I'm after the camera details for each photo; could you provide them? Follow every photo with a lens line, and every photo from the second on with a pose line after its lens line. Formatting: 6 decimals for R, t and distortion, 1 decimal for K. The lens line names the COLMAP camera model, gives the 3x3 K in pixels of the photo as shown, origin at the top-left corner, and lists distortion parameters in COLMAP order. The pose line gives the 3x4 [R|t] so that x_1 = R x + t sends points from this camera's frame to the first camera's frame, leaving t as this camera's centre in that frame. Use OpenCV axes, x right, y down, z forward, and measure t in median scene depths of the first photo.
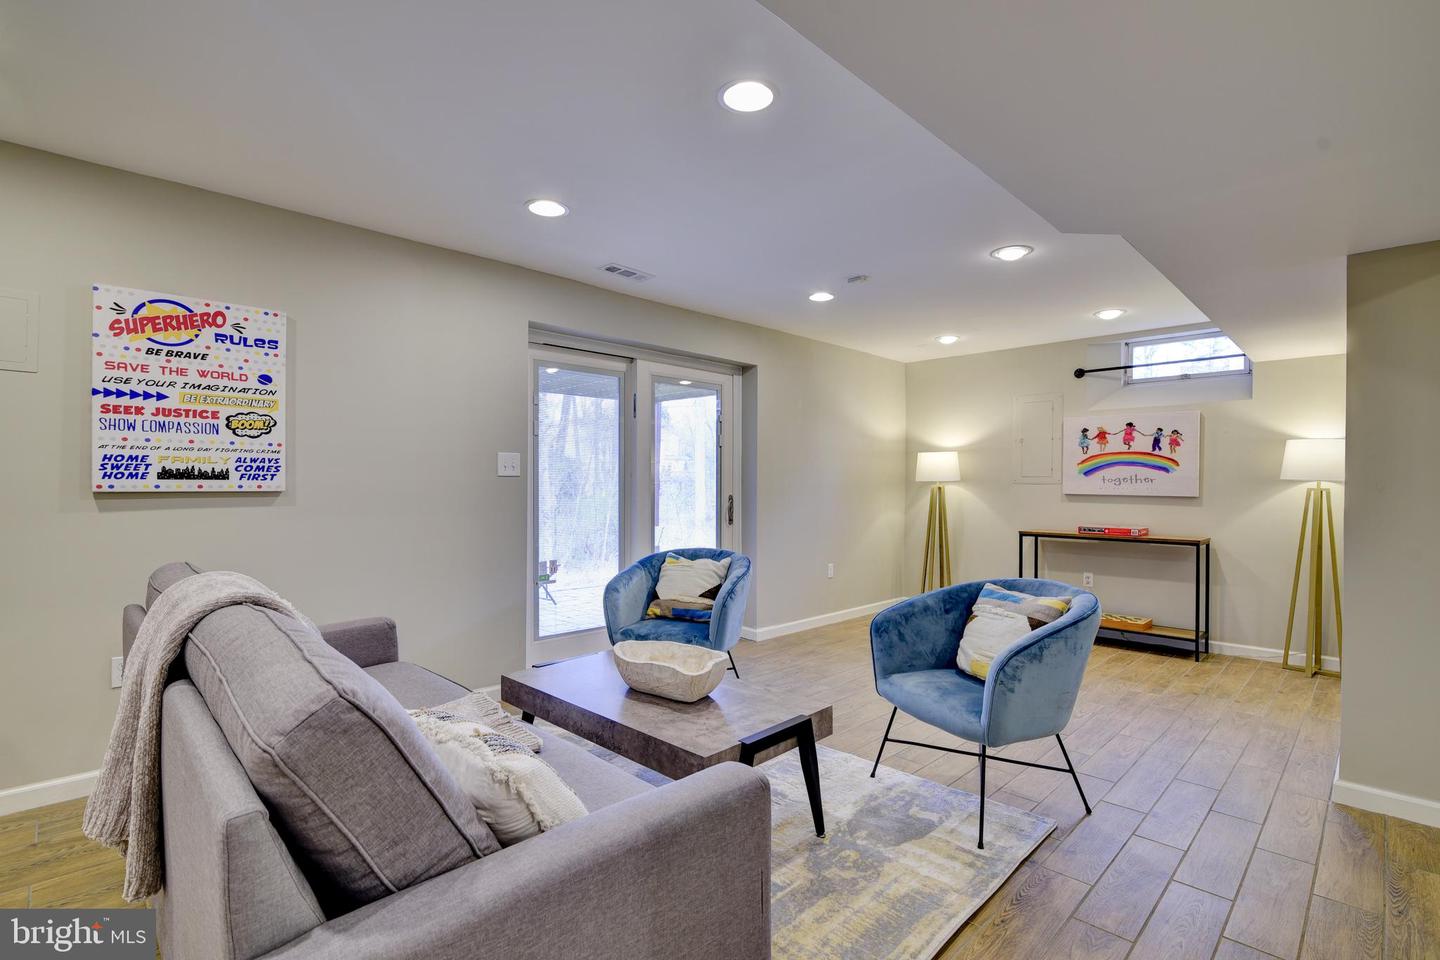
lens RADIAL K [[661.7, 0, 722.1], [0, 661.7, 487.7], [0, 0, 1]] dist [-0.020872, 0.000300]
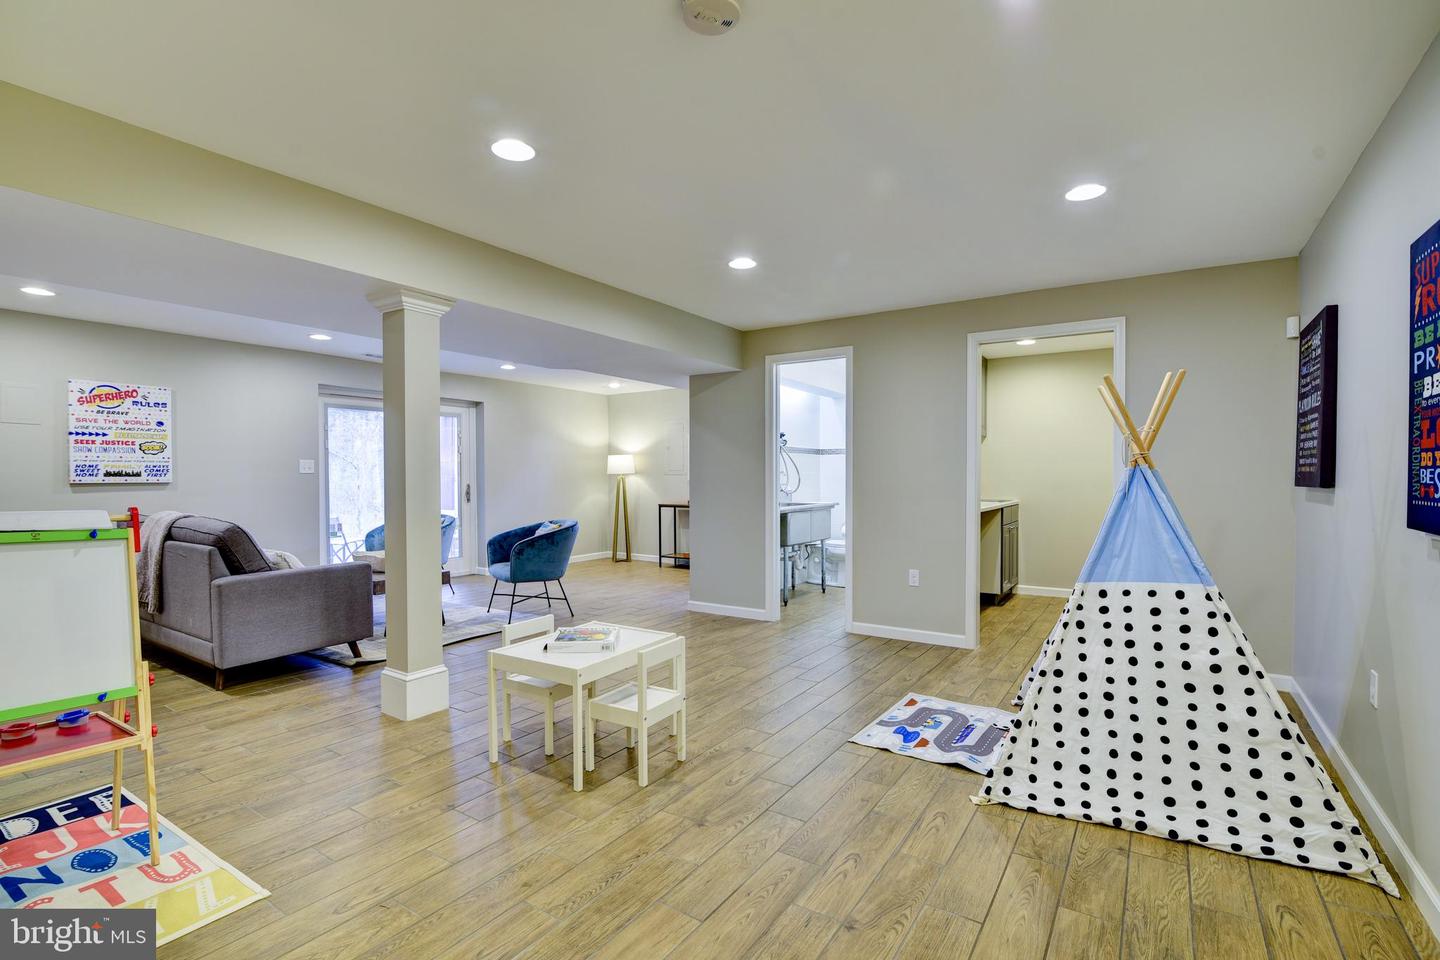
lens RADIAL K [[661.7, 0, 722.1], [0, 661.7, 487.7], [0, 0, 1]] dist [-0.020872, 0.000300]
pose [[0.980346, -0.013537, 0.196819, 0.565033], [0.011856, 0.999882, 0.009718, 0.022808], [-0.196928, -0.007193, 0.980392, -1.260020]]
